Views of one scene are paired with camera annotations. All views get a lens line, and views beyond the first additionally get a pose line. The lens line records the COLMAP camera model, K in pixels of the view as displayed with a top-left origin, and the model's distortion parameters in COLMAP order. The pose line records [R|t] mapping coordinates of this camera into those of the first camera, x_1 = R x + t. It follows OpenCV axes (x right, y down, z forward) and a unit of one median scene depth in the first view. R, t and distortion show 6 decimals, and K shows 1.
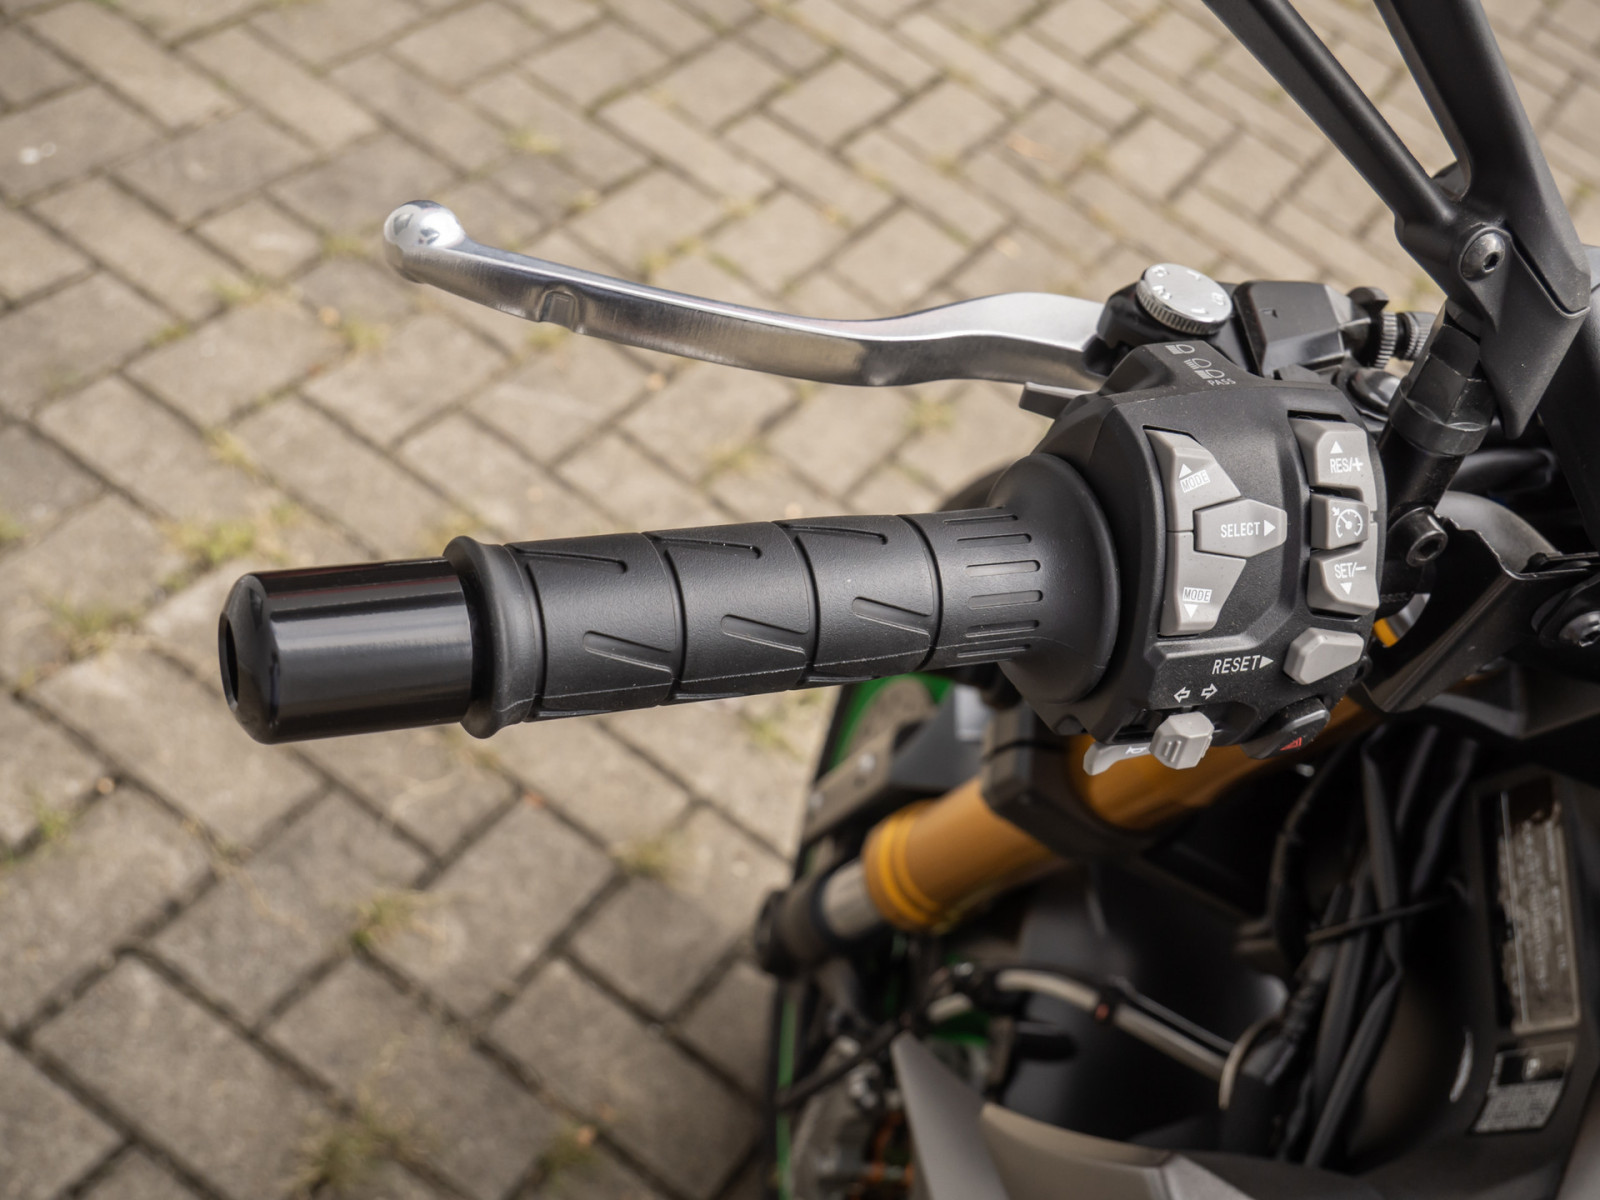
lens RADIAL K [[2135.1, 0, 805.1], [0, 2135.1, 604.7], [0, 0, 1]] dist [0.036753, 0.000000]
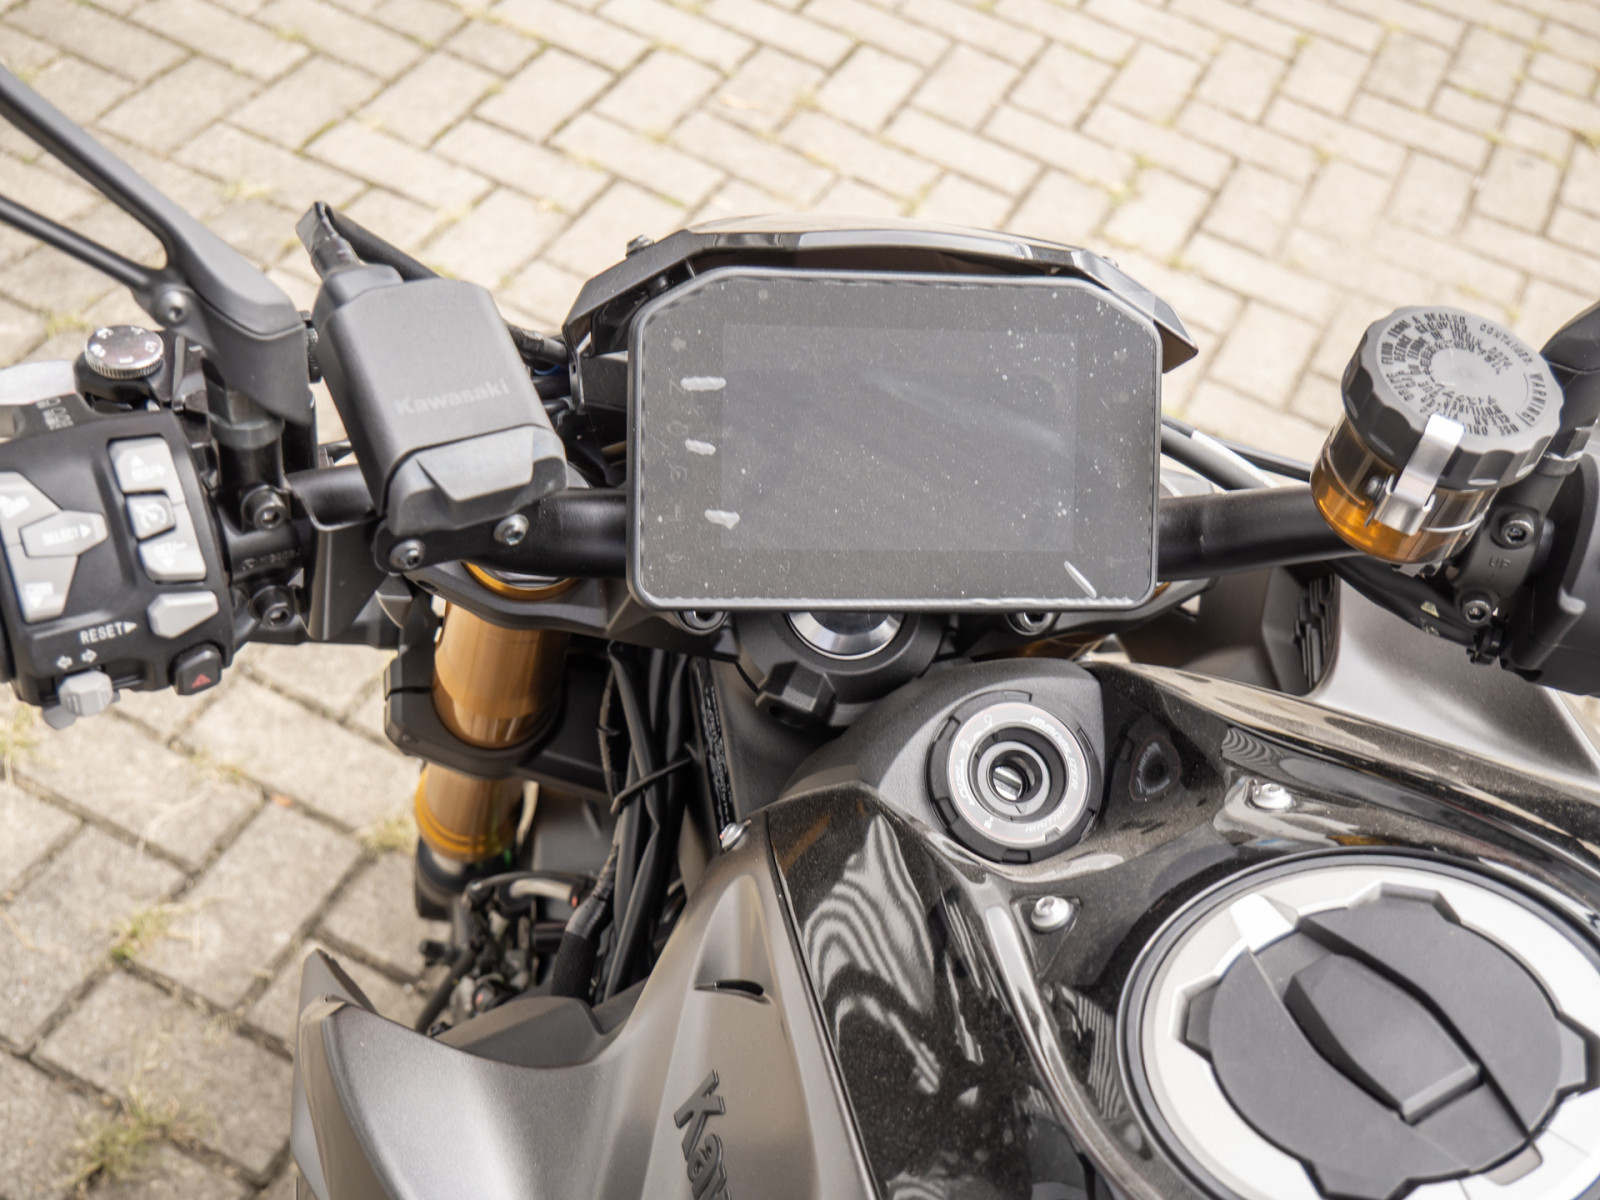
lens RADIAL K [[2135.1, 0, 795.7], [0, 2135.1, 599.7], [0, 0, 1]] dist [0.036753, 0.000000]
pose [[0.983881, -0.177707, -0.019954, 0.182098], [0.178105, 0.983802, 0.020311, 0.015846], [0.016022, -0.023538, 0.999595, -0.090355]]
